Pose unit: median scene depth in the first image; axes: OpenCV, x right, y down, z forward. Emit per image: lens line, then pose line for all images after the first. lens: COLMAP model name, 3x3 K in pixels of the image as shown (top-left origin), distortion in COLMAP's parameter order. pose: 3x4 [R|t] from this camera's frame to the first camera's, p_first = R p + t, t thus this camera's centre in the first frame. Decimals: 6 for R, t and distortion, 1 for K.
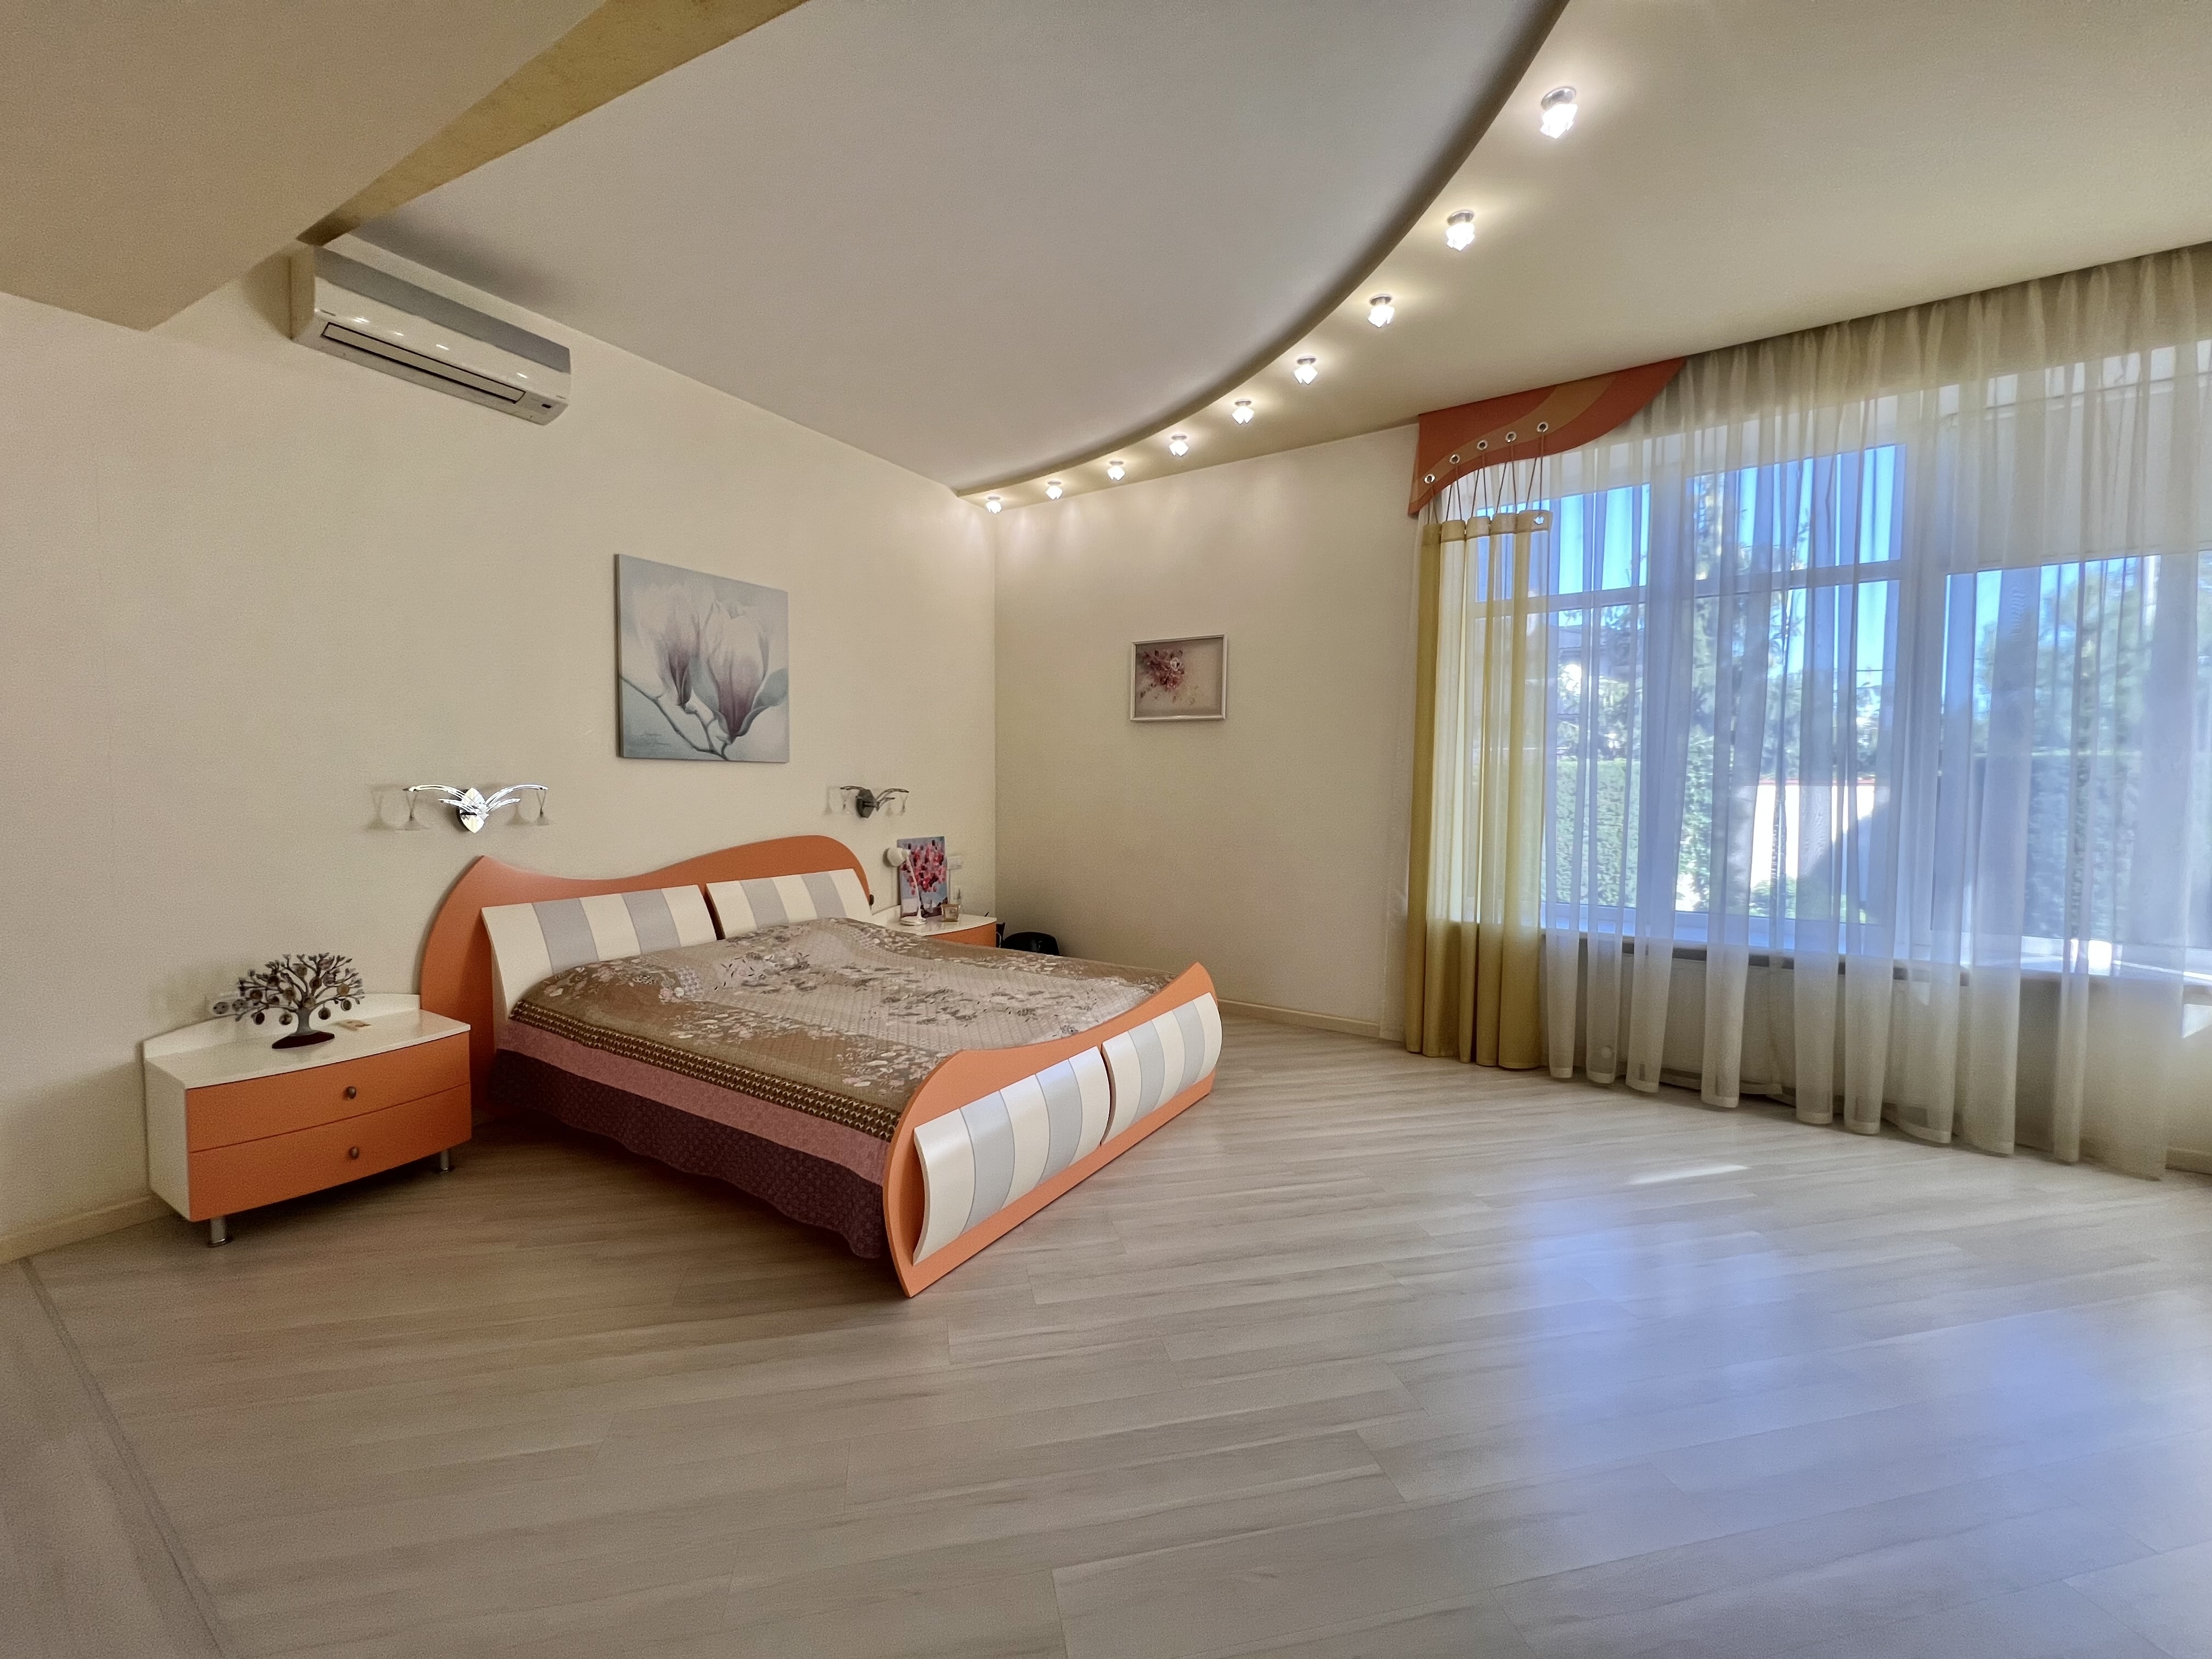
lens RADIAL K [[880.3, 0, 1104.5], [0, 880.3, 823.5], [0, 0, 1]] dist [-0.001804, 0.000761]
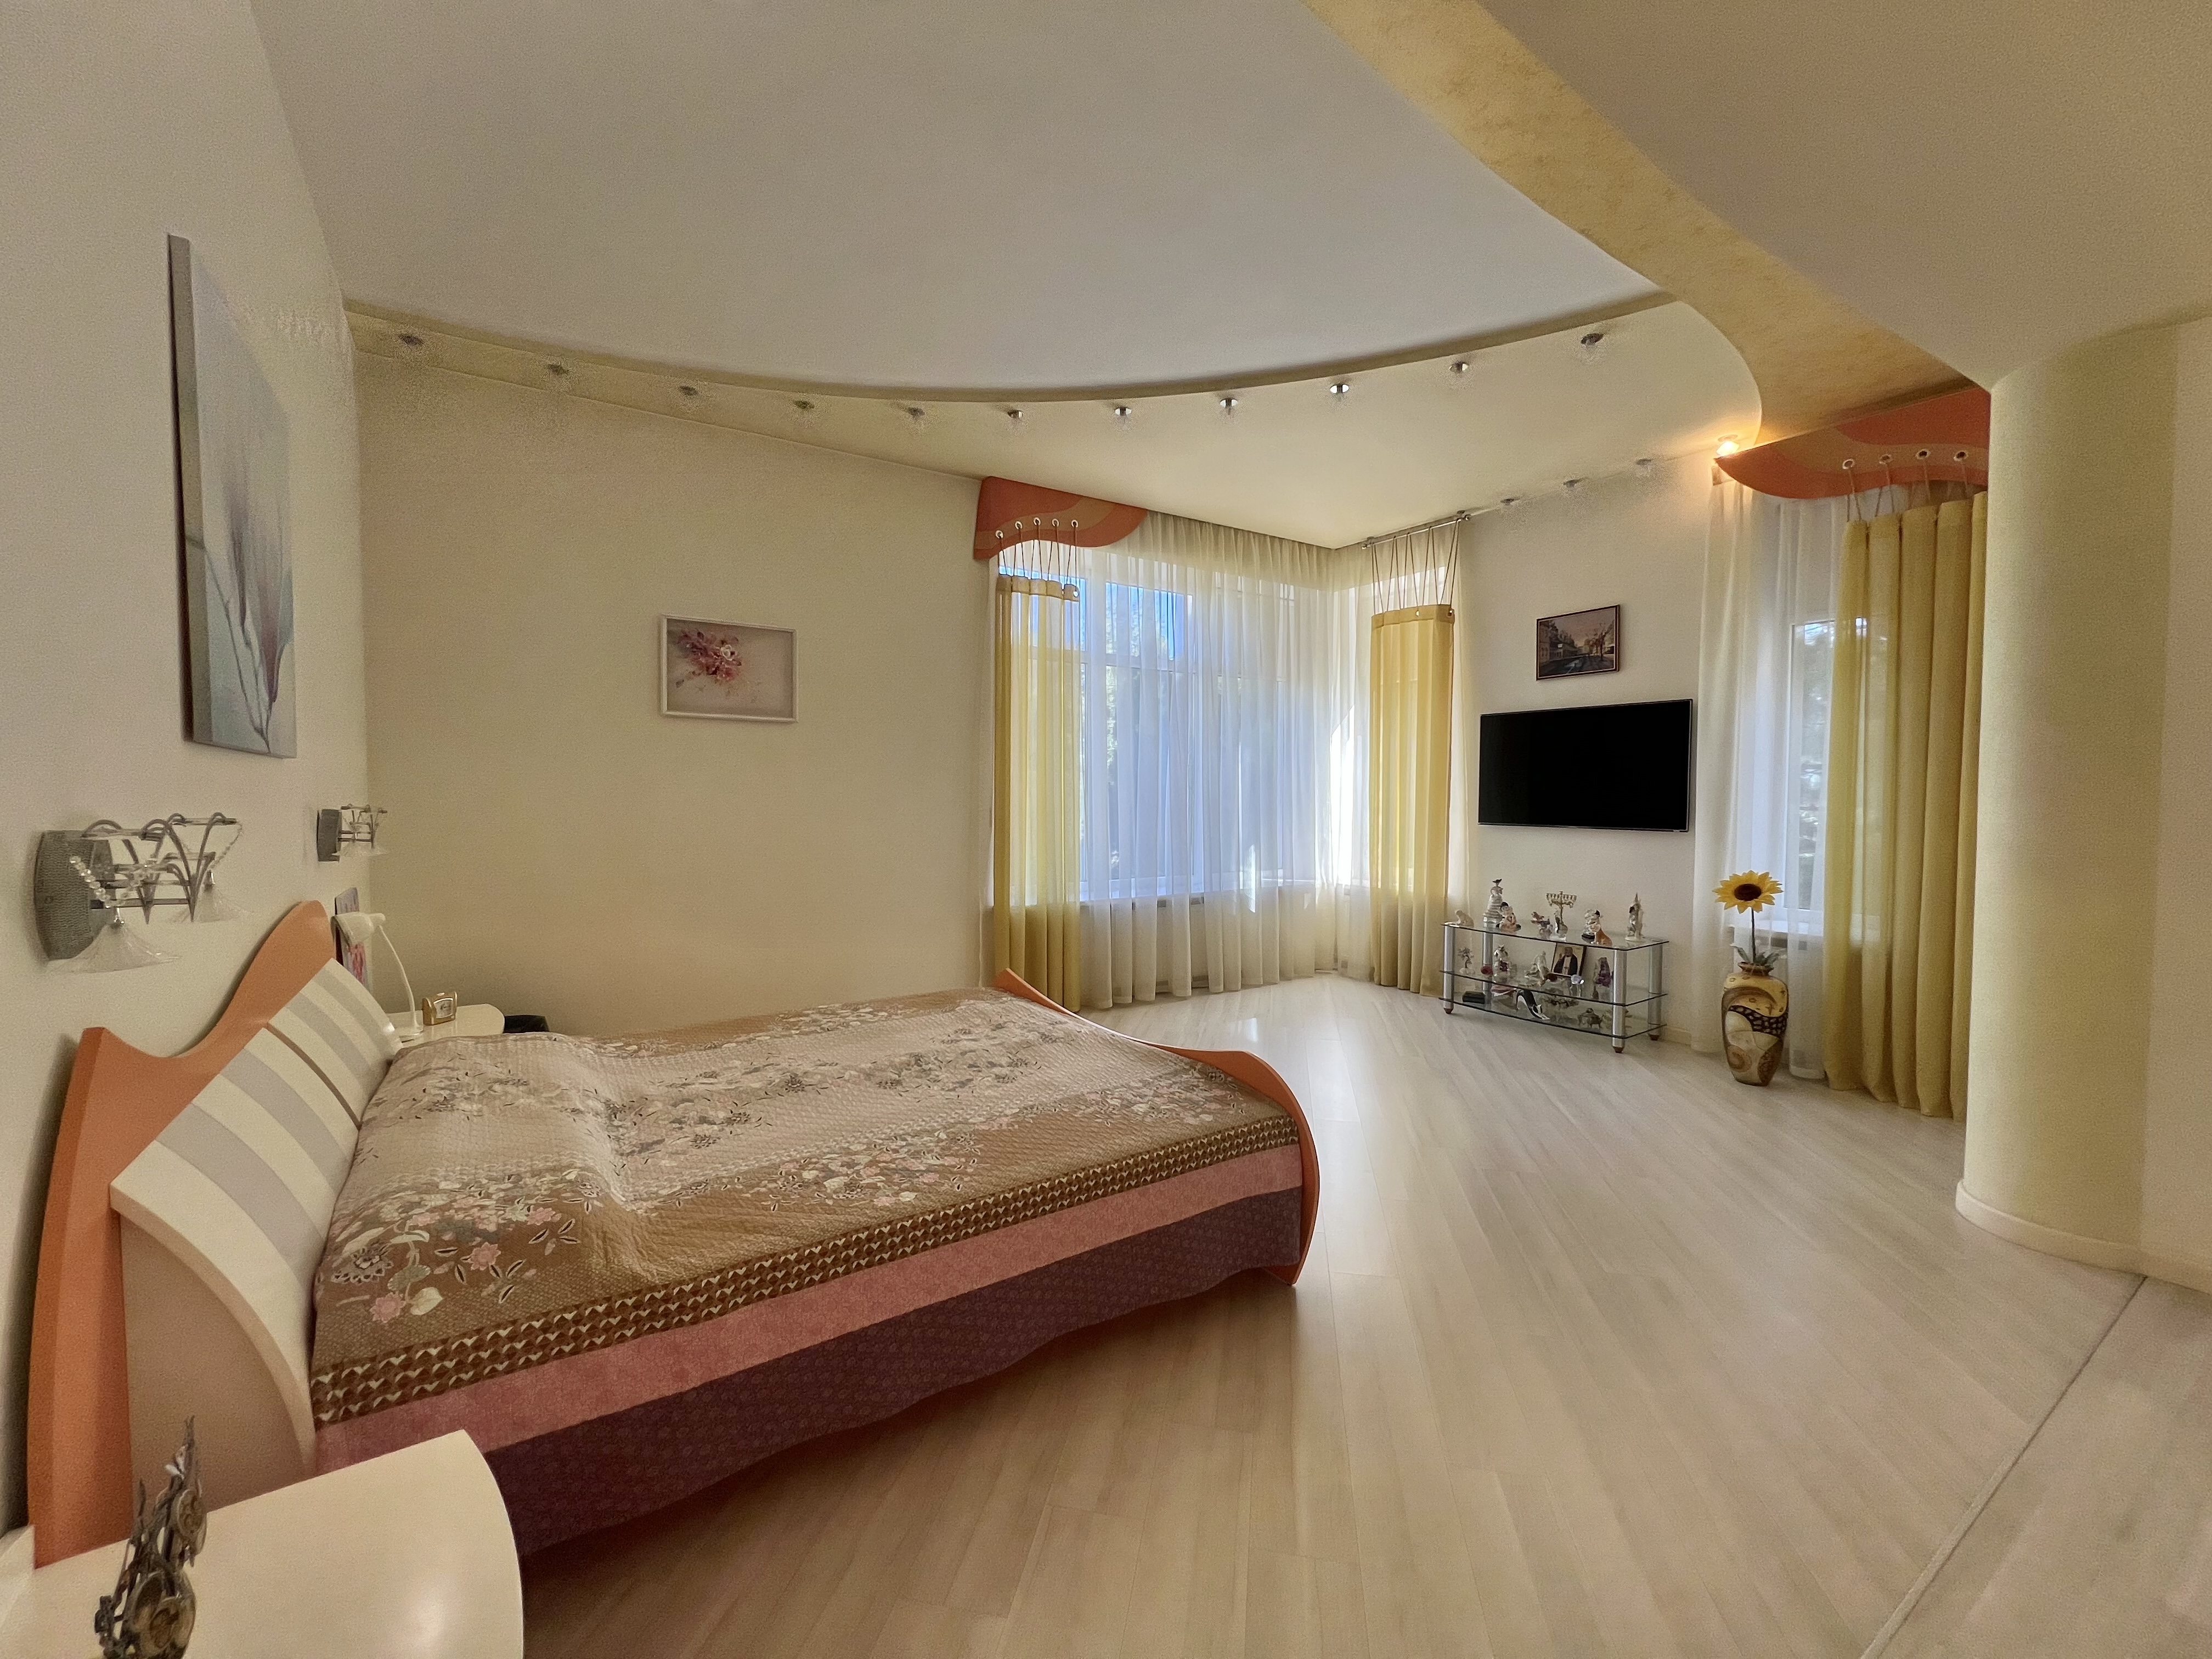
lens RADIAL K [[880.3, 0, 1109.6], [0, 880.3, 829.3], [0, 0, 1]] dist [-0.001804, 0.000761]
pose [[0.408005, -0.042648, 0.911983, -0.727367], [0.041879, 0.998731, 0.027969, -0.027344], [-0.912019, 0.026781, 0.409273, 0.437203]]
